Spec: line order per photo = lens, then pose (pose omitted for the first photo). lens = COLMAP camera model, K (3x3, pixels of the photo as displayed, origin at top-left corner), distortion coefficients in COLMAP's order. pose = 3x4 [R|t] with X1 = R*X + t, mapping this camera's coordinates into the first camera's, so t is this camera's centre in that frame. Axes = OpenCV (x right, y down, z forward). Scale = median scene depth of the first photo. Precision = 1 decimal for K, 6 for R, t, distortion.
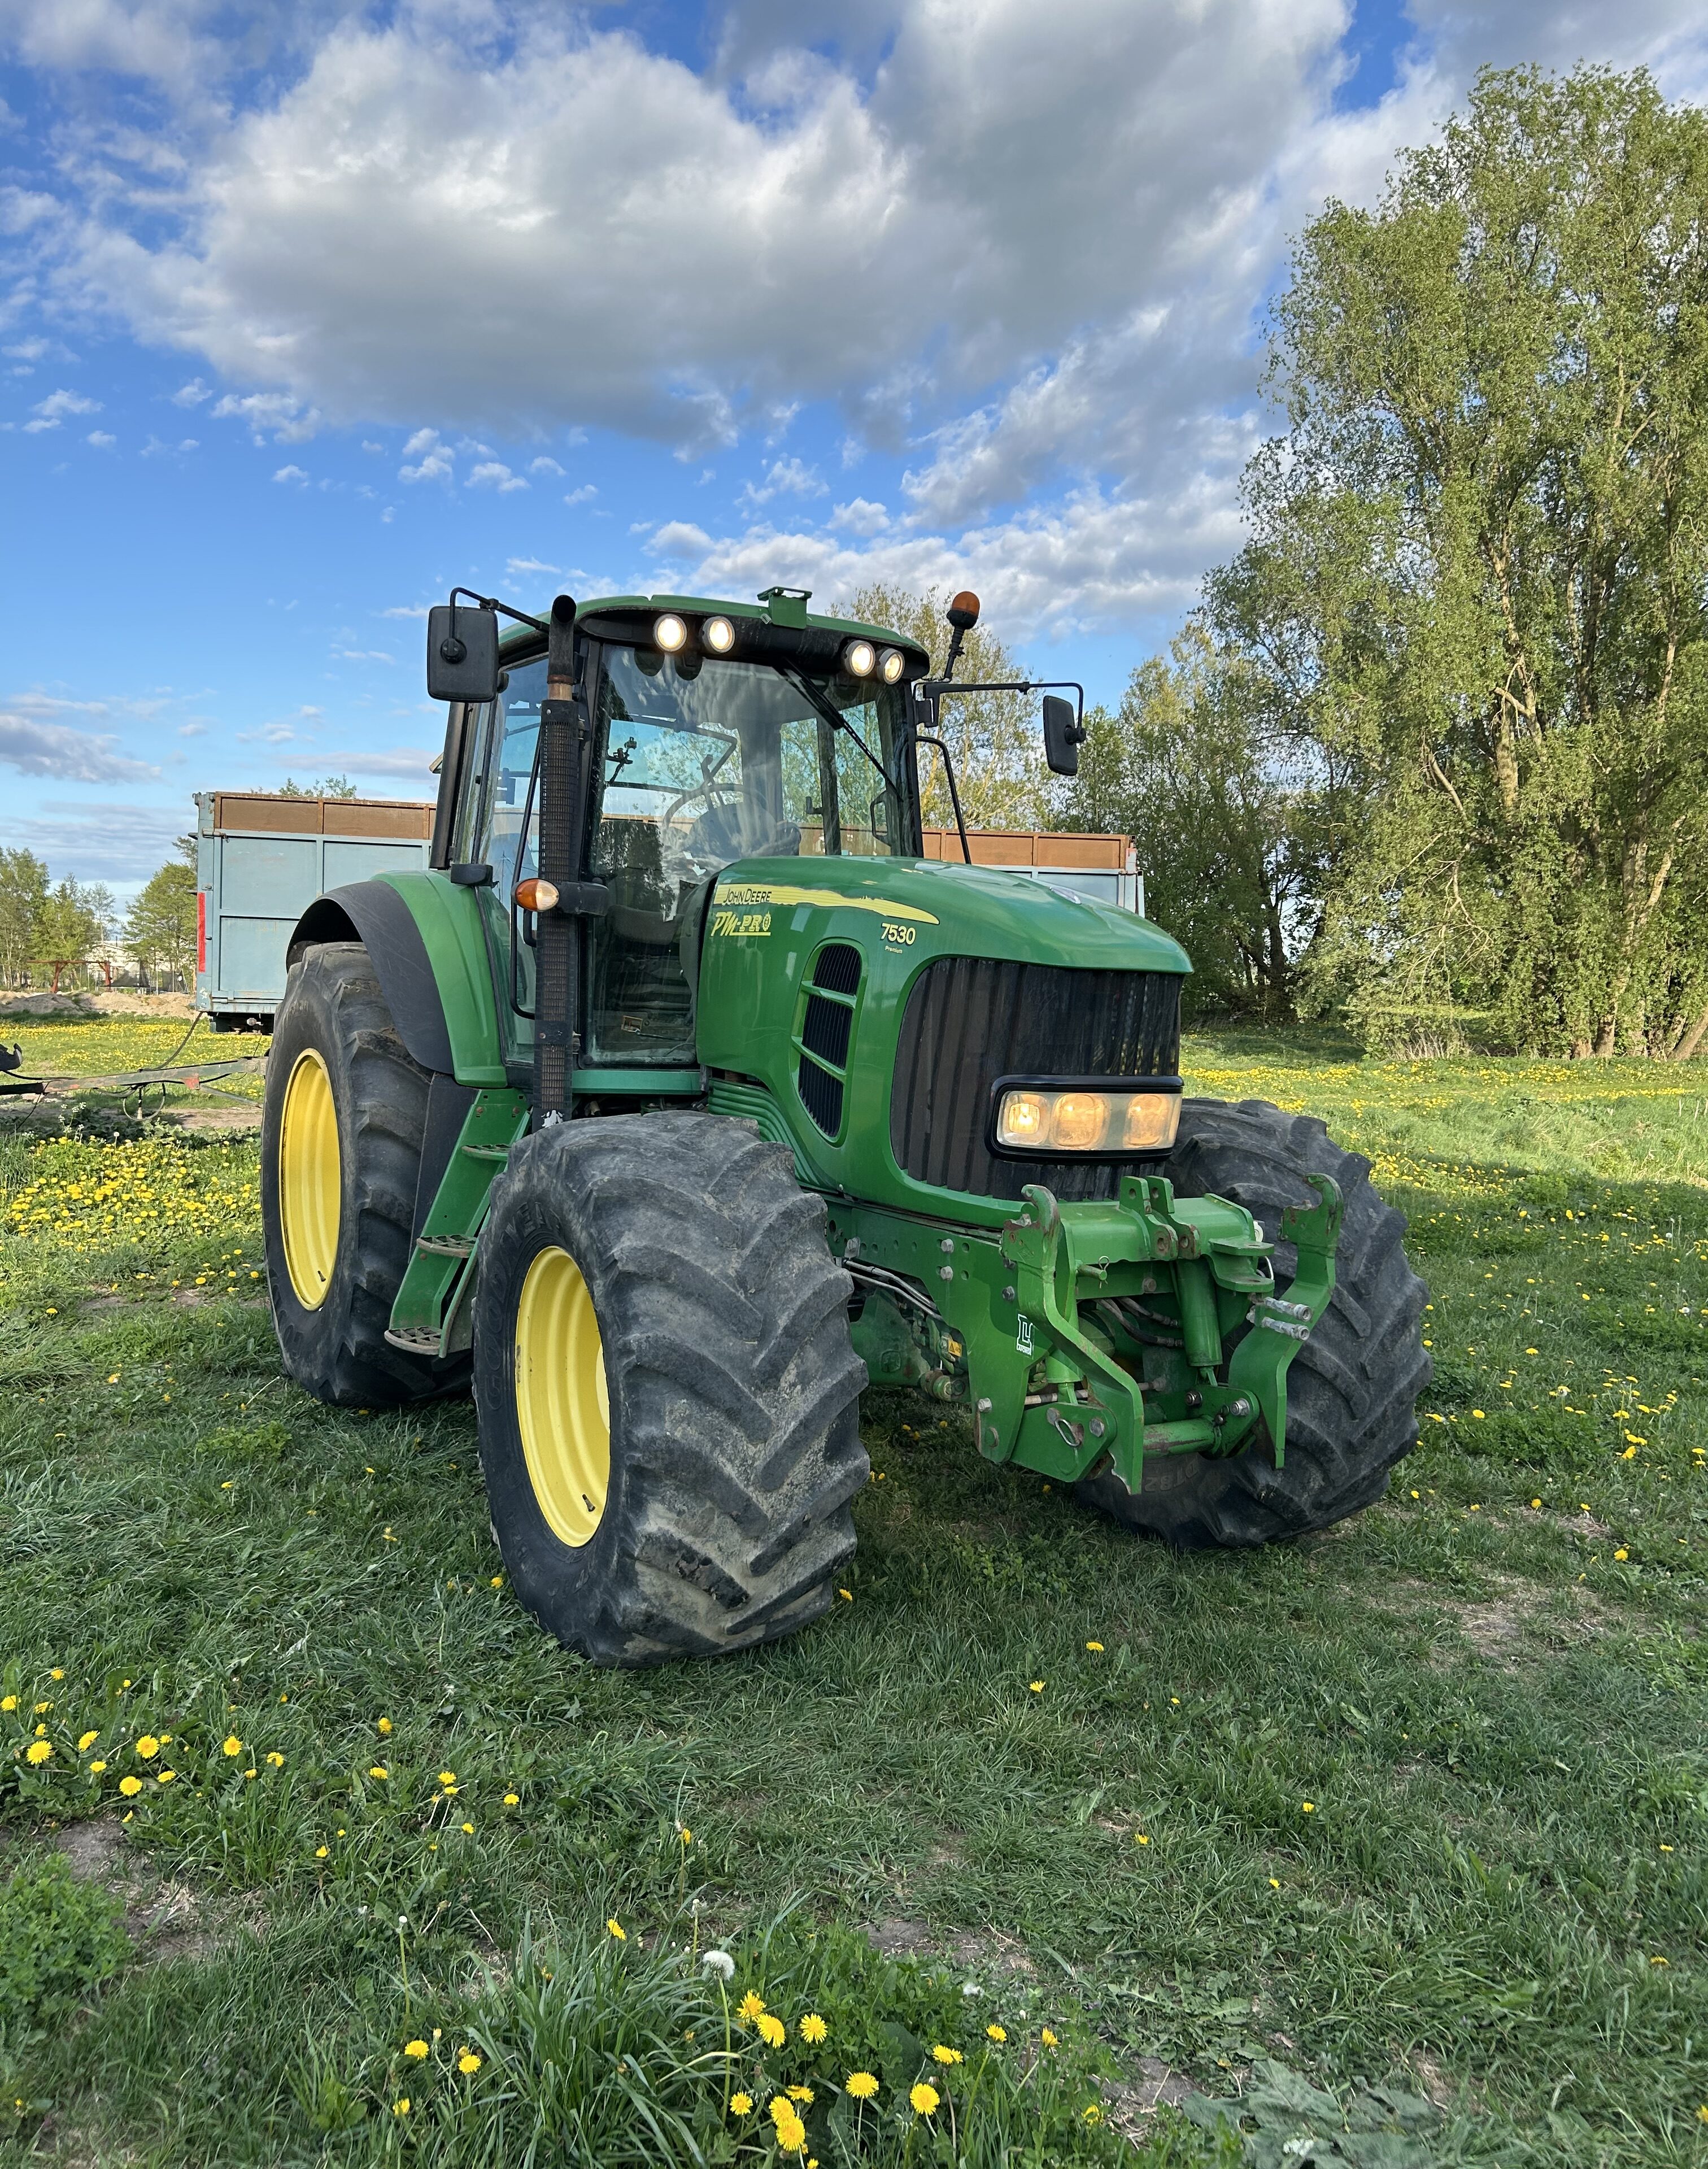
lens RADIAL K [[1756.2, 0, 854.0], [0, 1756.2, 1084.5], [0, 0, 1]] dist [-0.000157, -0.000027]
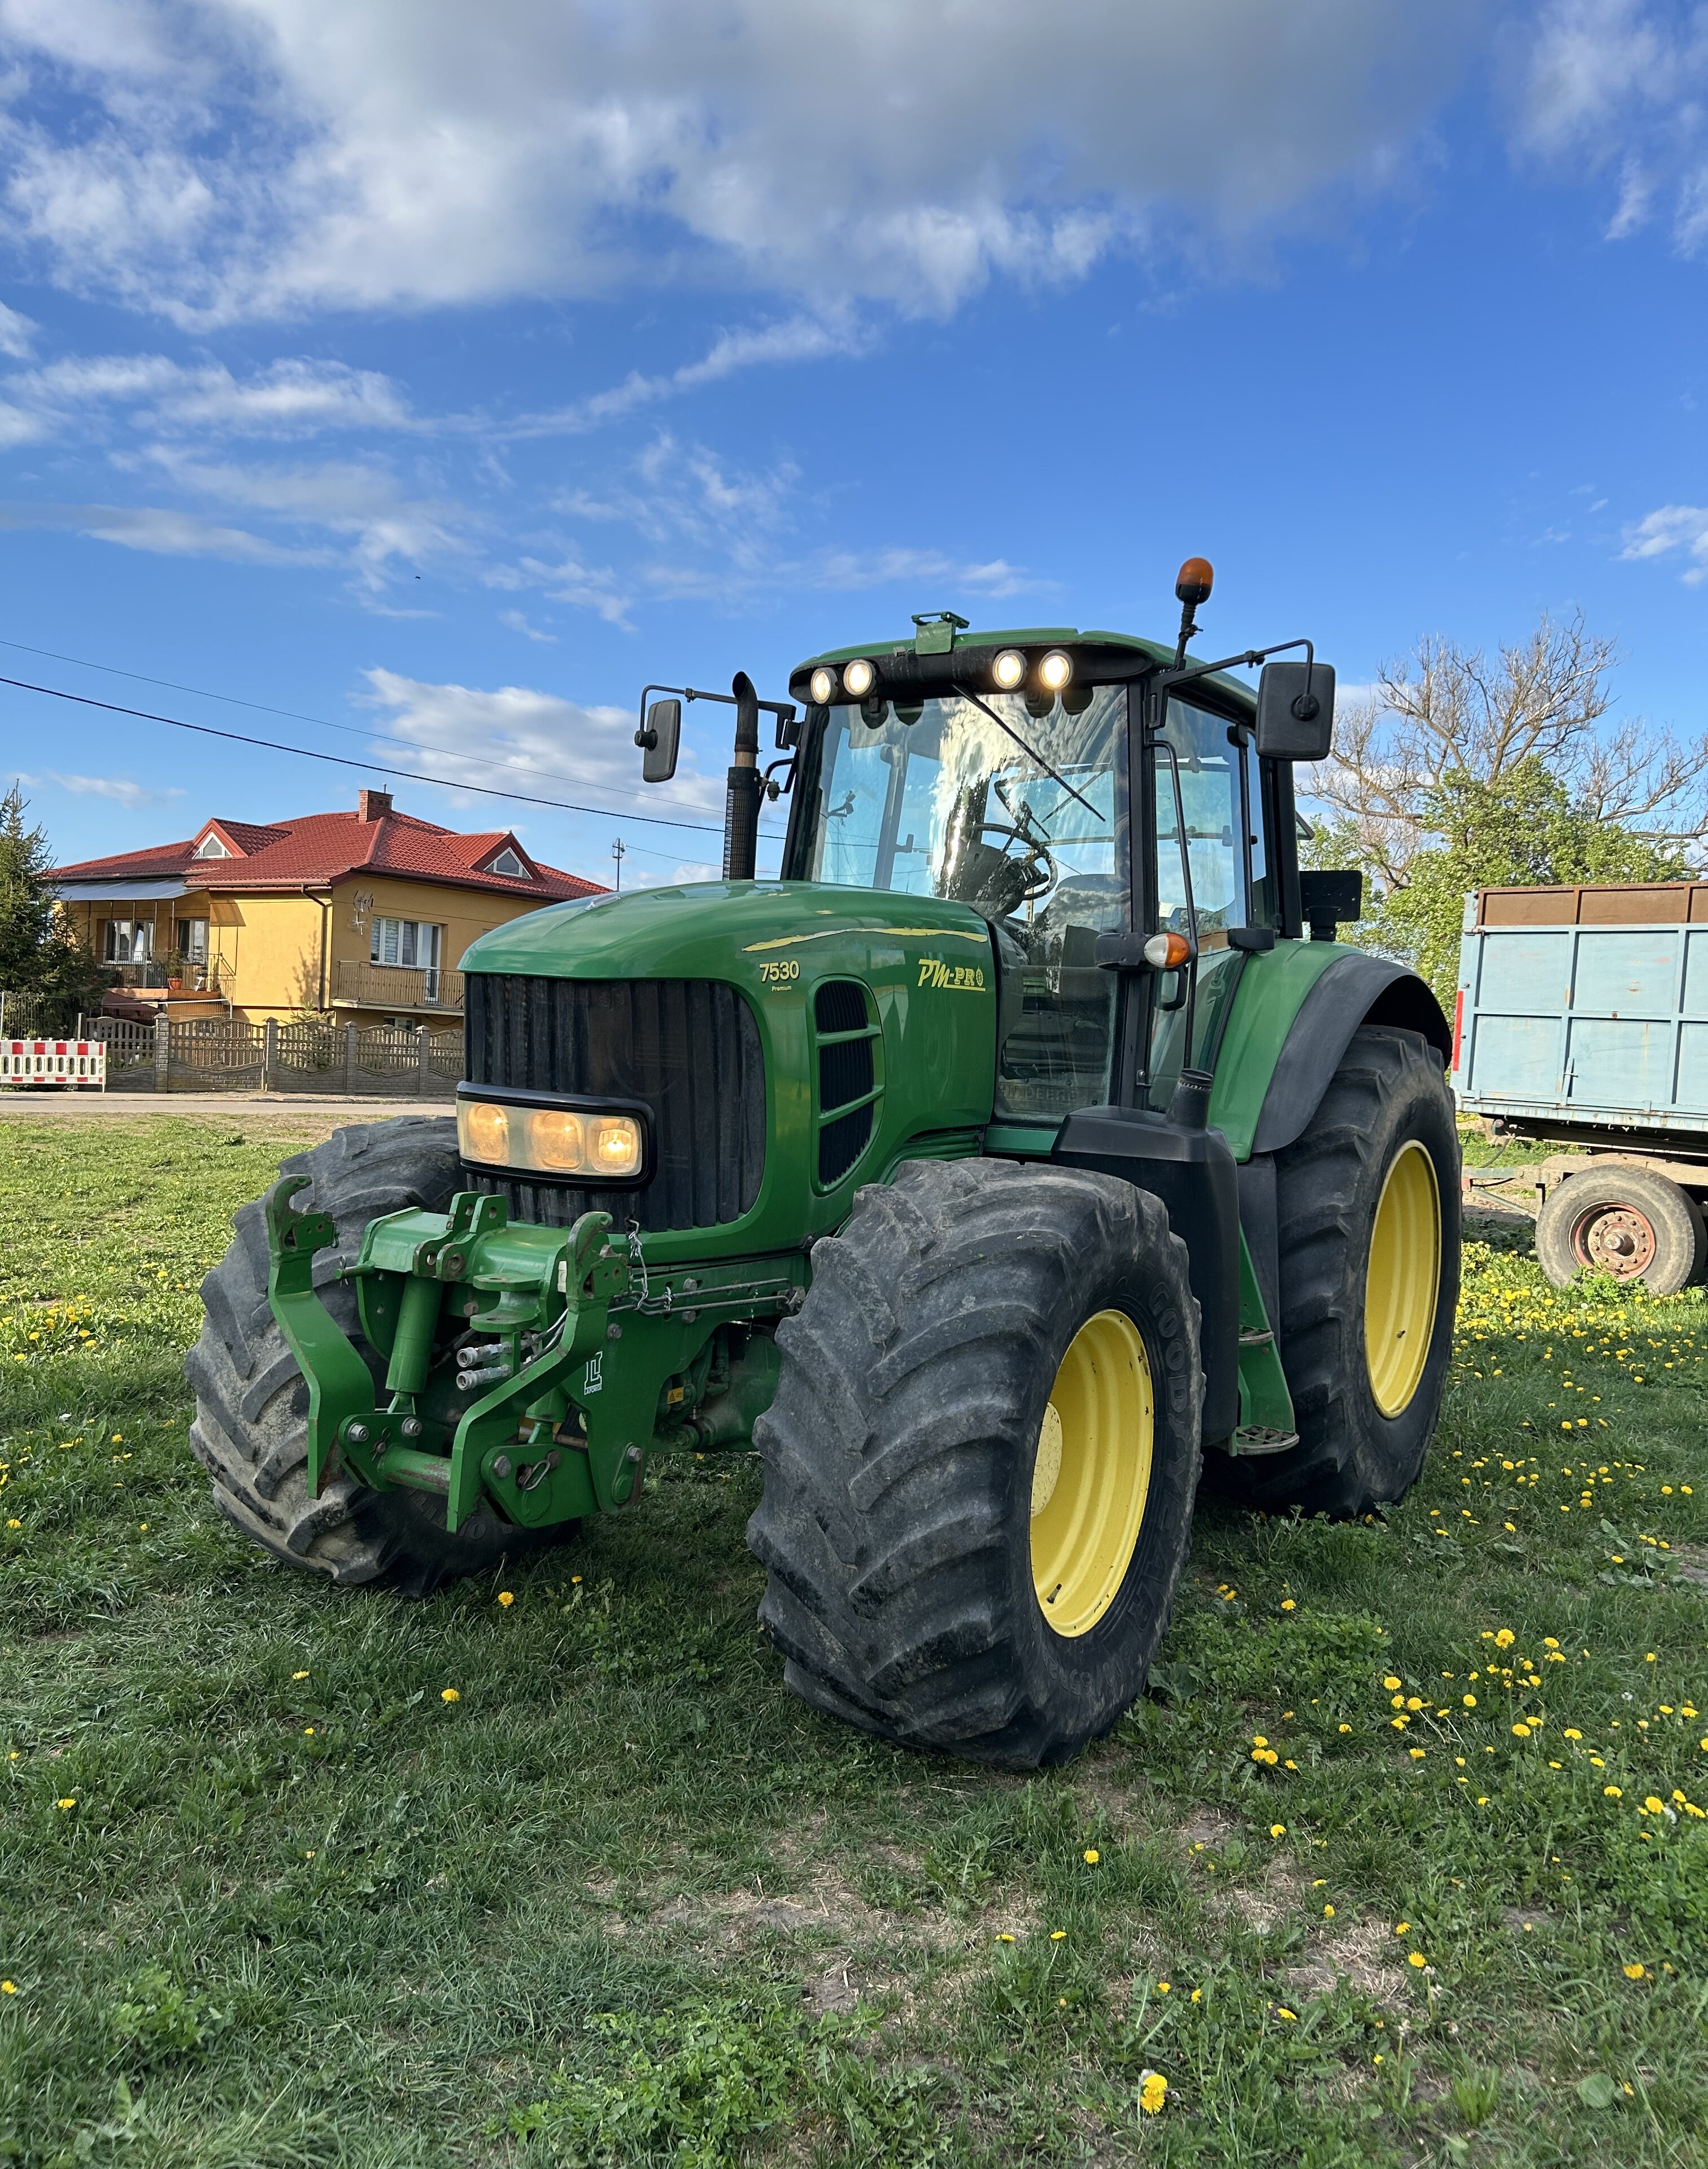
lens RADIAL K [[1780.7, 0, 854.0], [0, 1780.7, 1084.5], [0, 0, 1]] dist [-0.002475, -0.001864]
pose [[0.436011, 0.014086, -0.899831, 0.745575], [-0.089289, 0.995621, -0.027680, 0.002405], [0.895501, 0.092413, 0.435360, 0.514832]]
